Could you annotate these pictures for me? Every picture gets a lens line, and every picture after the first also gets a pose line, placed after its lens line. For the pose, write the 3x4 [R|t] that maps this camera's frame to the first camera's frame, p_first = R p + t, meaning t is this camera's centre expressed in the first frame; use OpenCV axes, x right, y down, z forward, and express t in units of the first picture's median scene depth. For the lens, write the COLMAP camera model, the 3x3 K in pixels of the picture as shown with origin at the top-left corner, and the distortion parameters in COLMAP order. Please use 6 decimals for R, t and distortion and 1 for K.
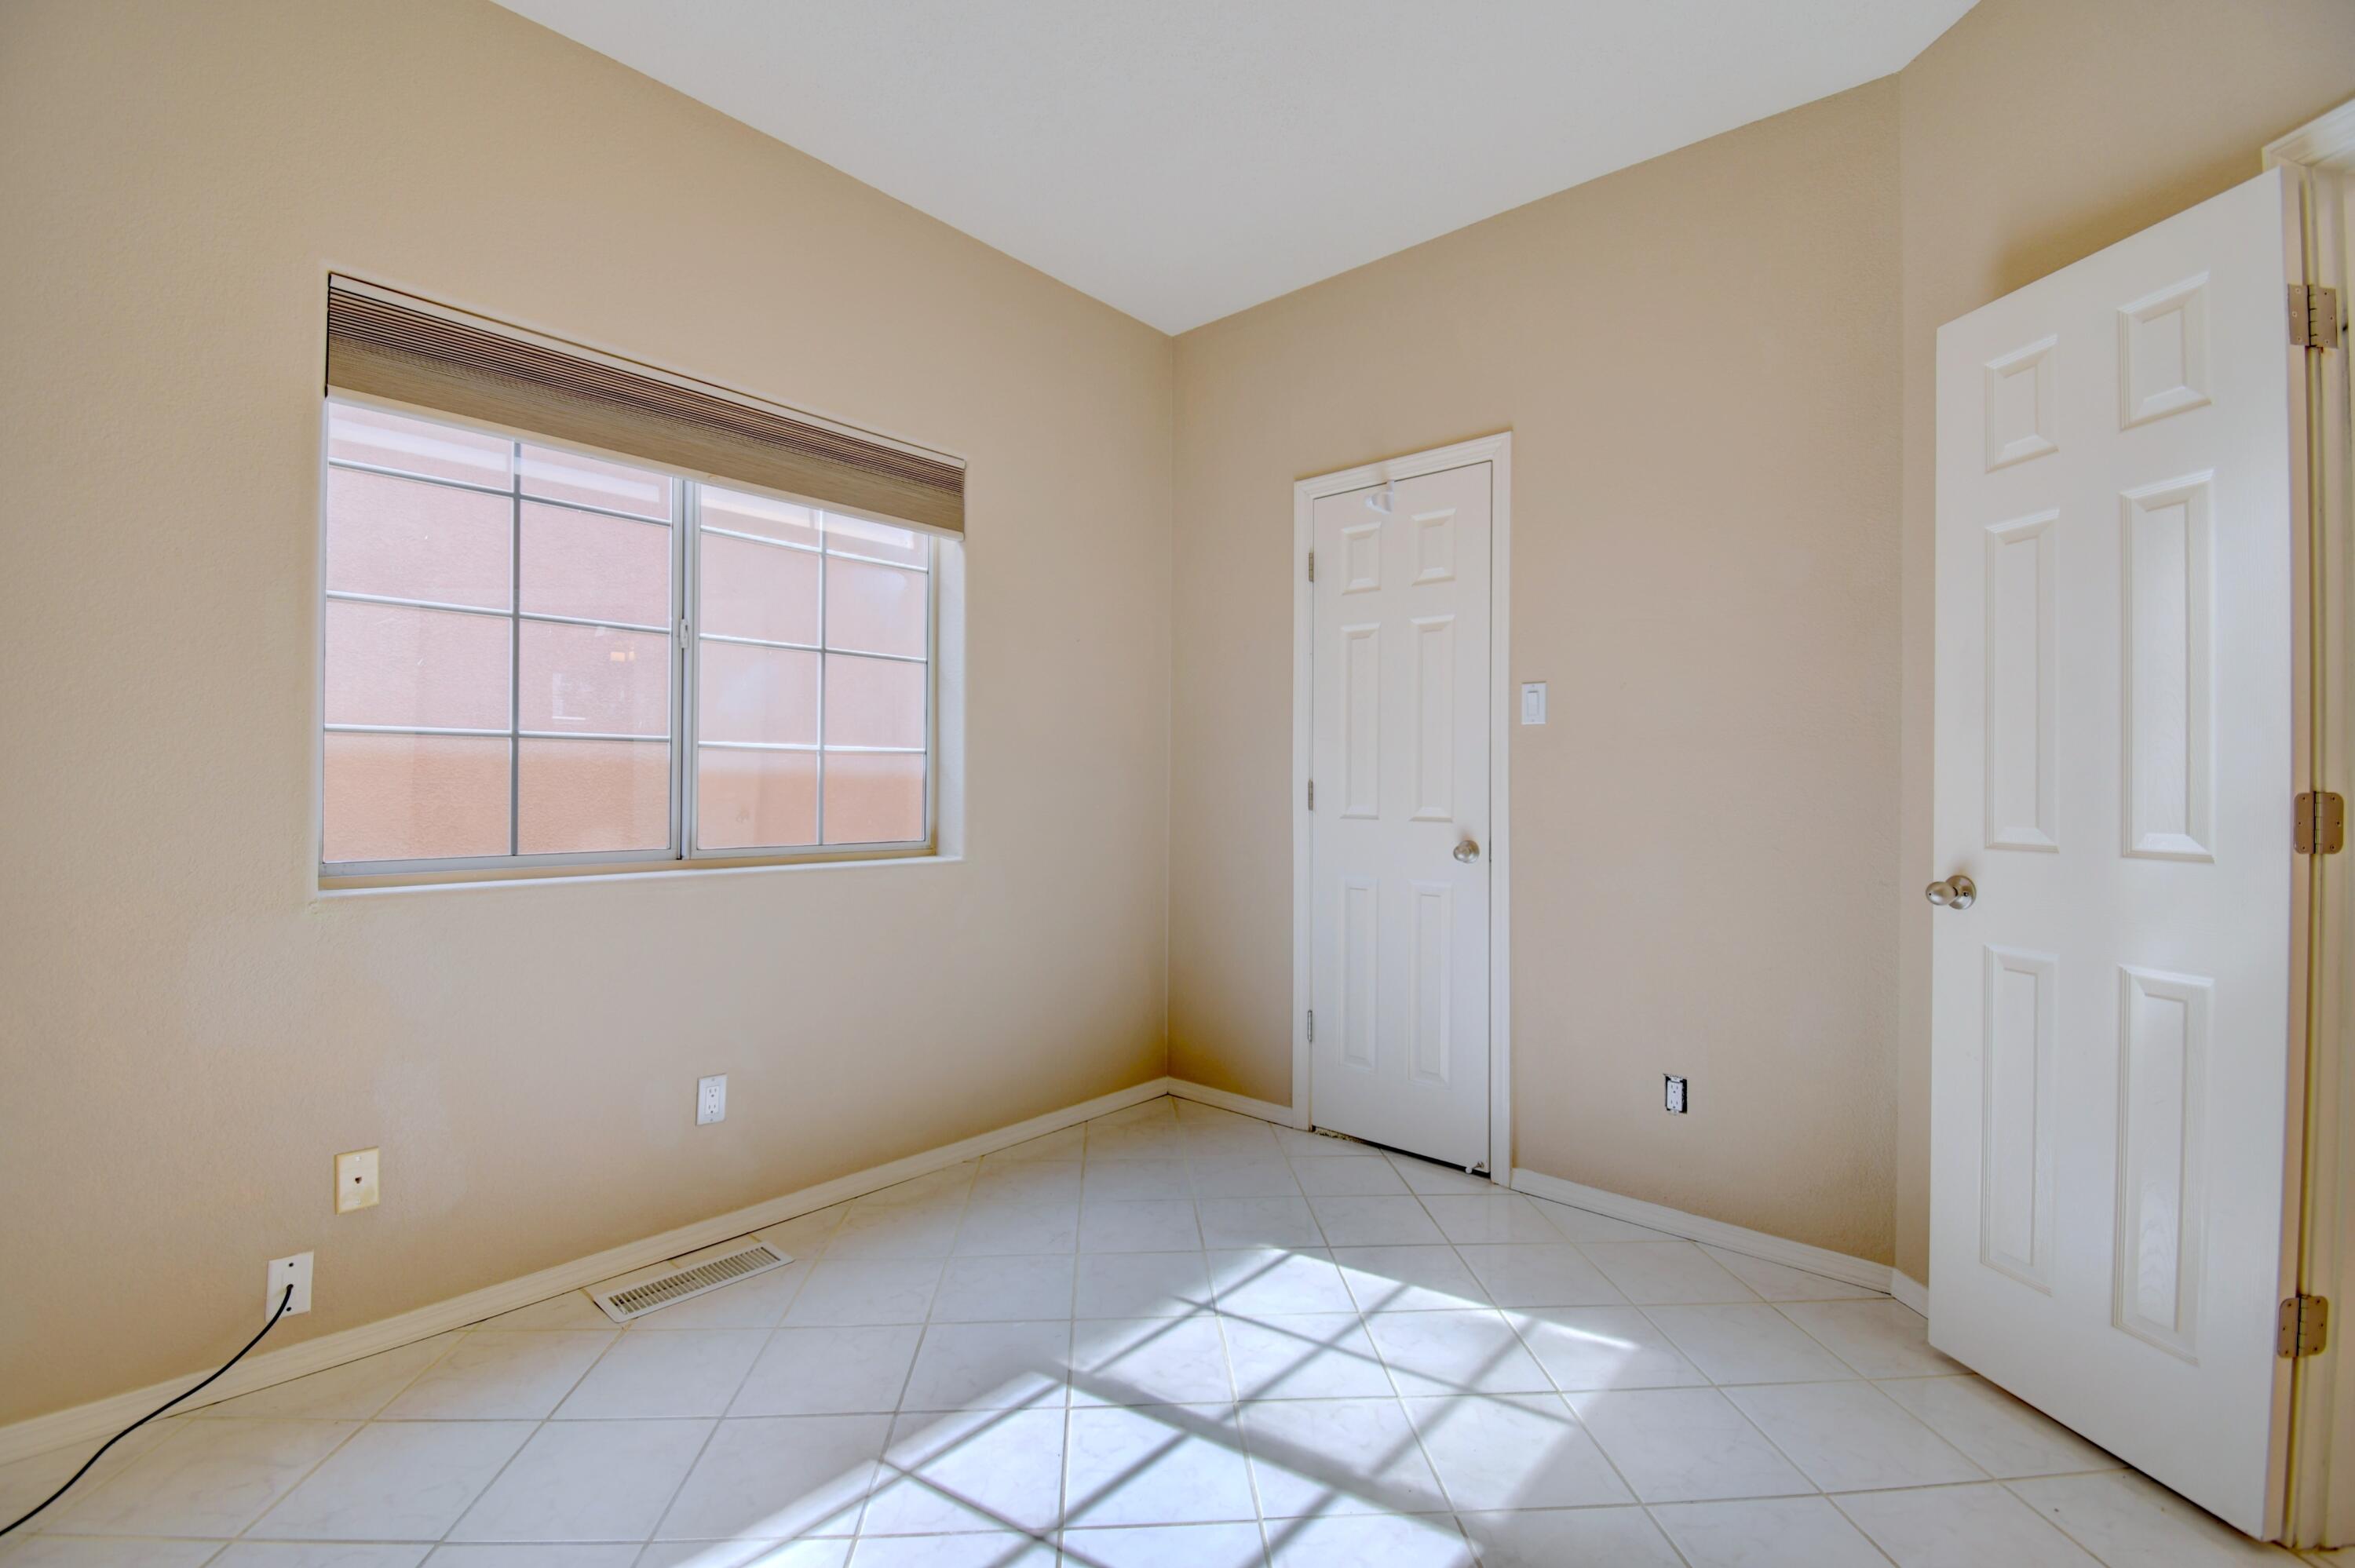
lens RADIAL K [[1018.6, 0, 1177.5], [0, 1018.6, 784.0], [0, 0, 1]] dist [0.001832, -0.021424]
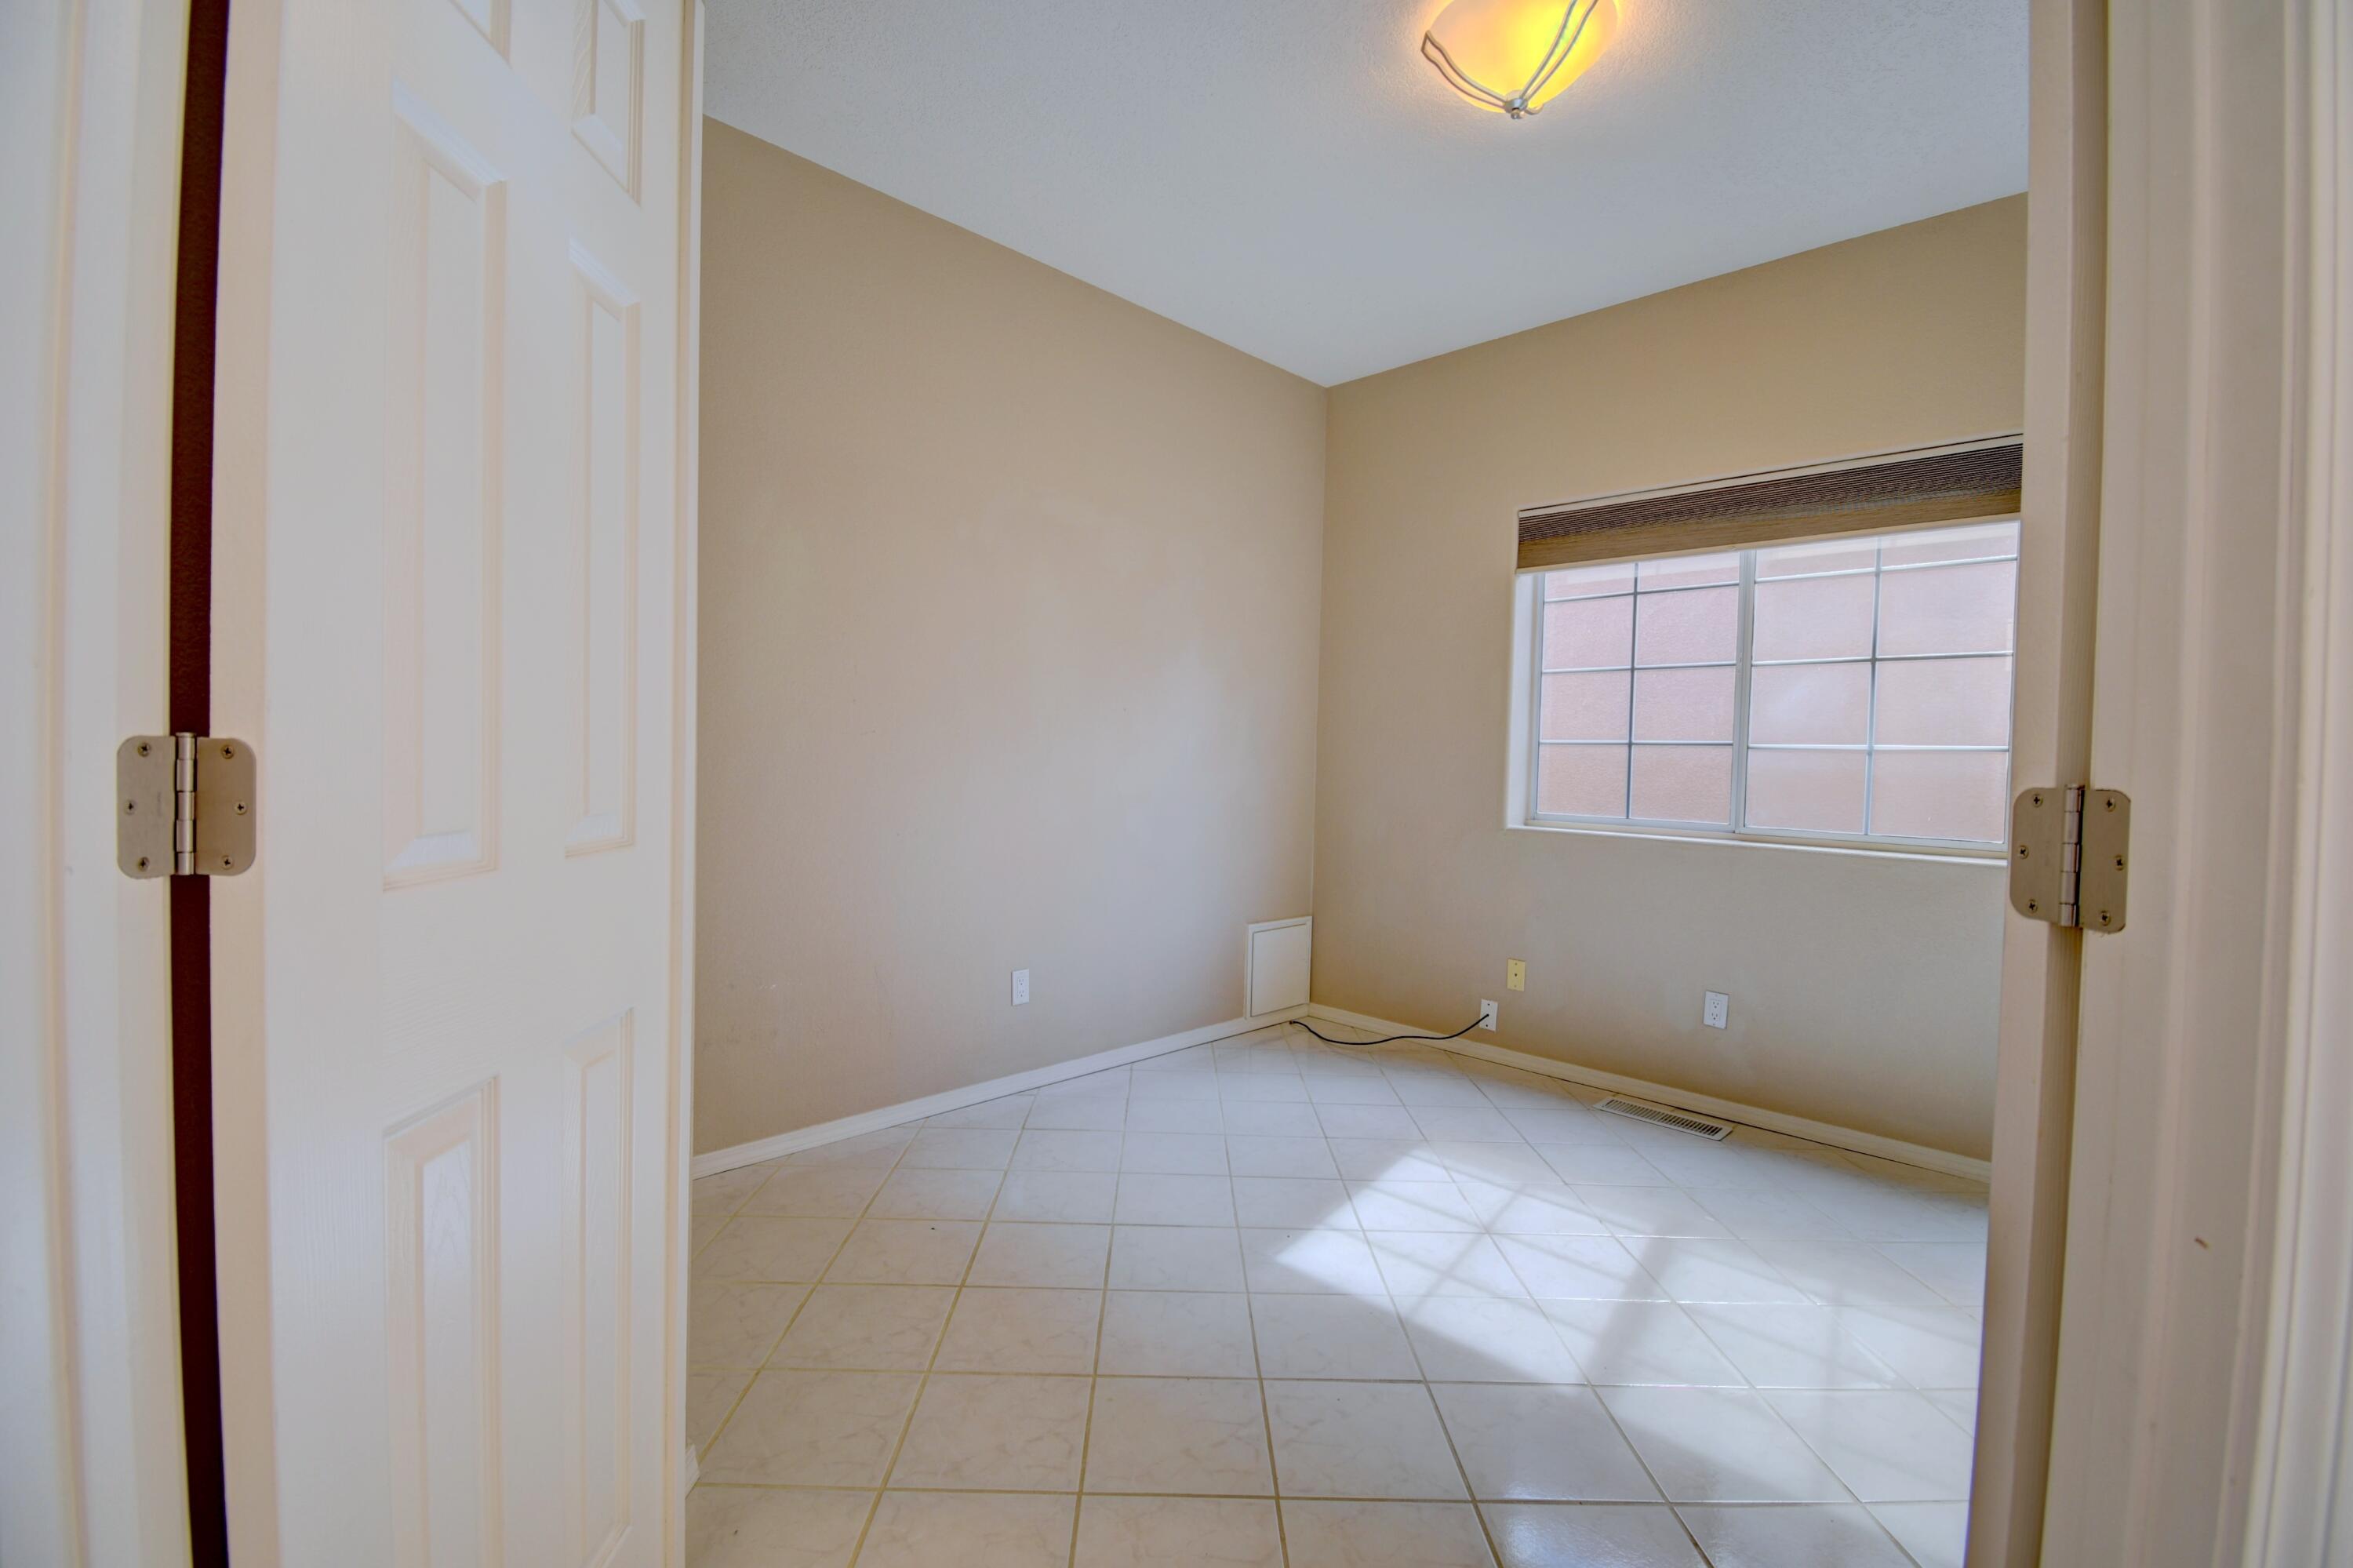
lens RADIAL K [[1018.0, 0, 1176.5], [0, 1018.0, 784.0], [0, 0, 1]] dist [0.001832, -0.021424]
pose [[-0.066349, 0.016373, -0.997662, 1.020822], [-0.026740, 0.999477, 0.018181, 0.005802], [0.997438, 0.027884, -0.065877, 0.399648]]
